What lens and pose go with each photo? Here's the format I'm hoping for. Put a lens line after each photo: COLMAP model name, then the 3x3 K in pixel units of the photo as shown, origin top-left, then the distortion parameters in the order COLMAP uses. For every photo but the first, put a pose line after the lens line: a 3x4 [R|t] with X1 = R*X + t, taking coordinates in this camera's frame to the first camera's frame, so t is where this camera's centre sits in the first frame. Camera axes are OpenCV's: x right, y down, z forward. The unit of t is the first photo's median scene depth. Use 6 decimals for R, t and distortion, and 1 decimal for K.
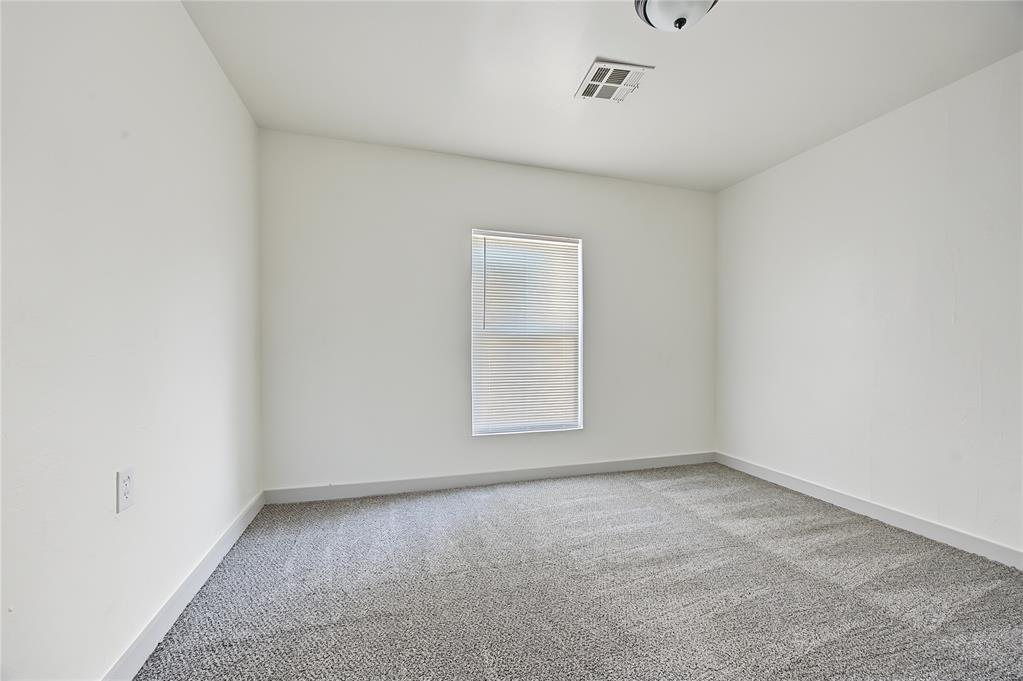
lens RADIAL K [[400.1, 0, 513.1], [0, 400.1, 343.2], [0, 0, 1]] dist [-0.018297, 0.006539]
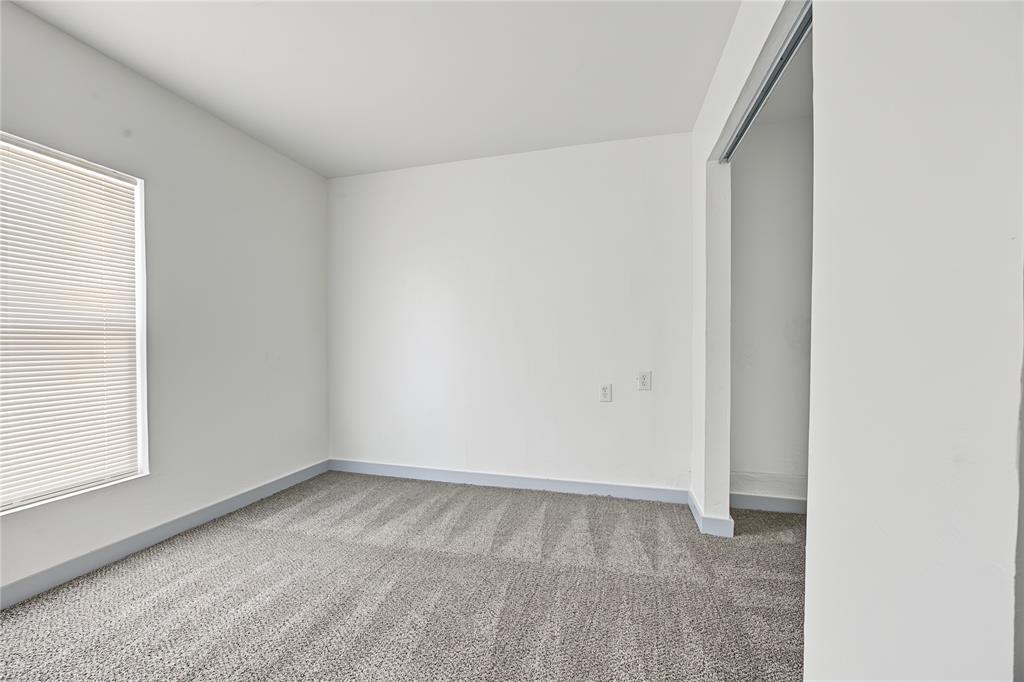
lens RADIAL K [[400.5, 0, 510.3], [0, 400.5, 340.7], [0, 0, 1]] dist [-0.018297, 0.006539]
pose [[0.534695, 0.003818, 0.845037, -0.067478], [-0.002020, 0.999993, -0.003240, 0.001359], [-0.845043, 0.000026, 0.534699, 0.212404]]
